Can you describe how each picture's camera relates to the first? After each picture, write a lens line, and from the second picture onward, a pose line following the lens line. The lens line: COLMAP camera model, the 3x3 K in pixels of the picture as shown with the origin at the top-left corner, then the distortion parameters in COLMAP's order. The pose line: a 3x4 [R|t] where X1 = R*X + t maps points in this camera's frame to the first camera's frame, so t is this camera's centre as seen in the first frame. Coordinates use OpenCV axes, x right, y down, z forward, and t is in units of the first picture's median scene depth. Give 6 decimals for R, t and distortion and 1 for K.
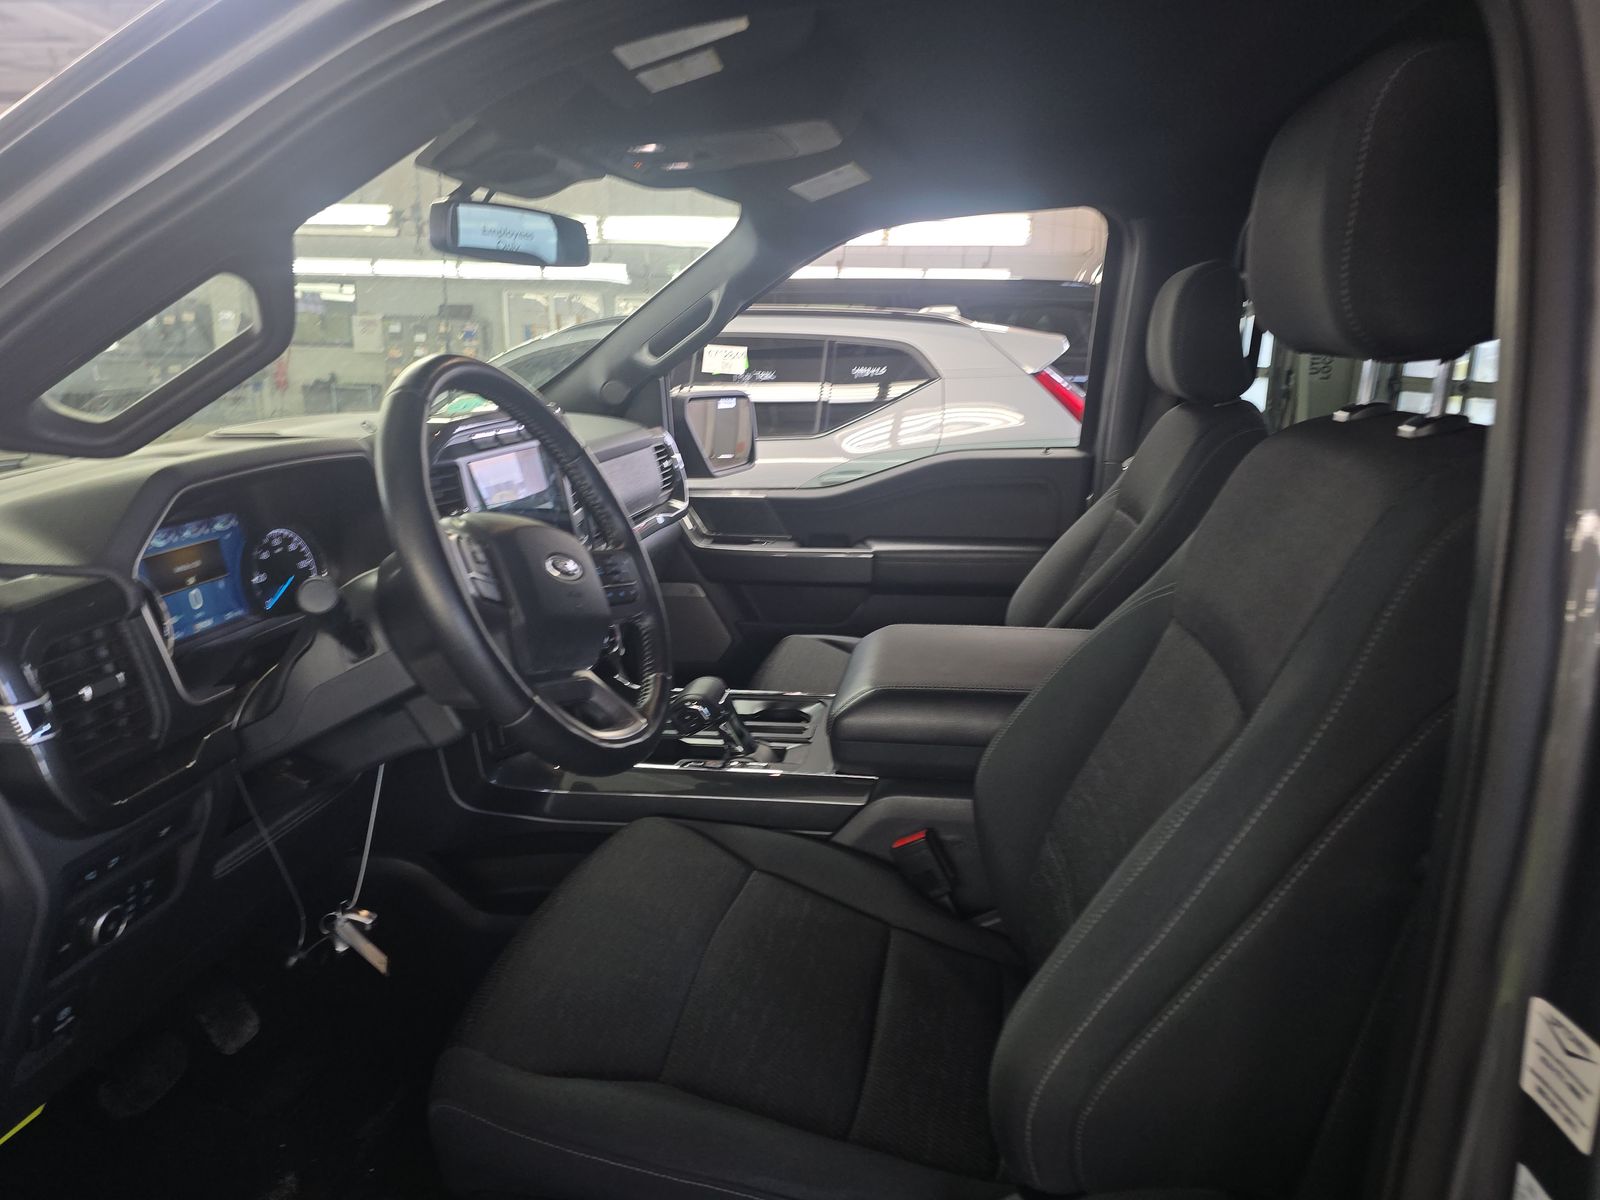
lens RADIAL K [[1076.5, 0, 802.5], [0, 1076.5, 620.6], [0, 0, 1]] dist [0.057709, -0.066081]
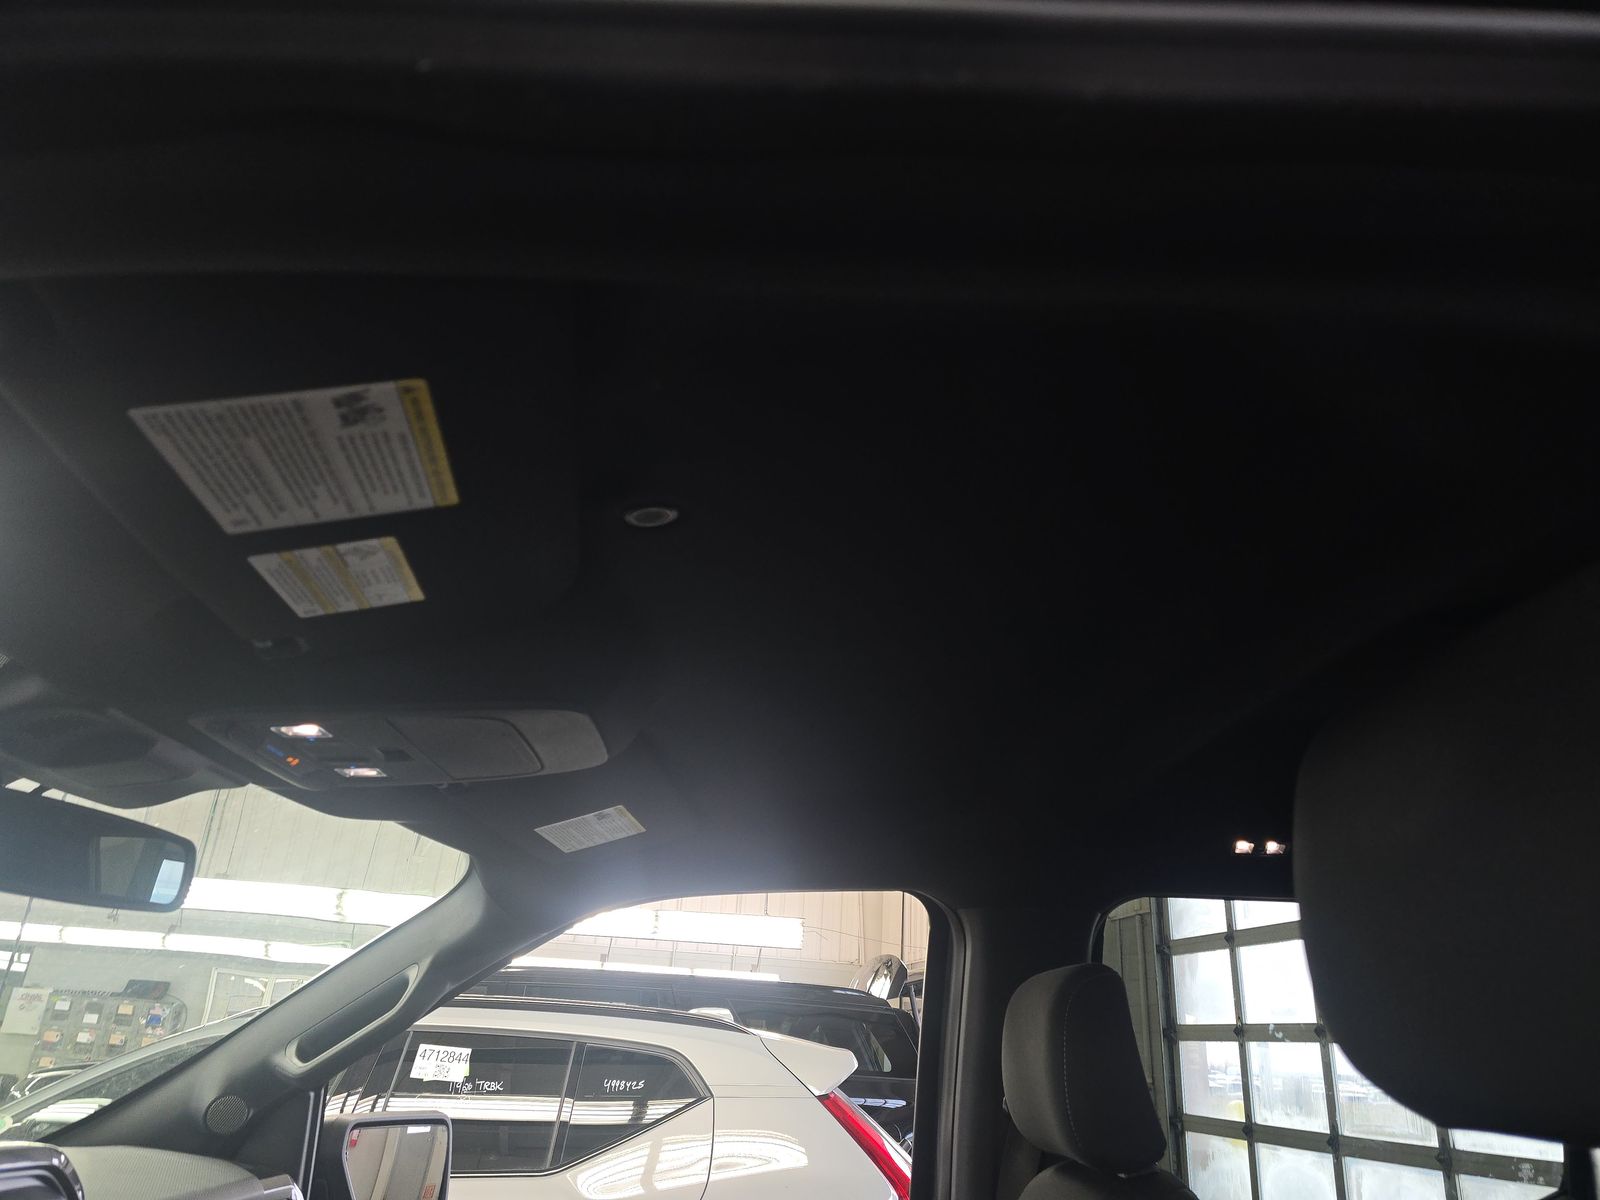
lens RADIAL K [[1076.5, 0, 802.5], [0, 1076.5, 620.6], [0, 0, 1]] dist [0.057709, -0.066081]
pose [[0.977404, 0.114281, 0.177825, 0.008341], [0.011650, 0.810851, -0.585136, -0.035461], [-0.211059, 0.573986, 0.791198, 0.130168]]
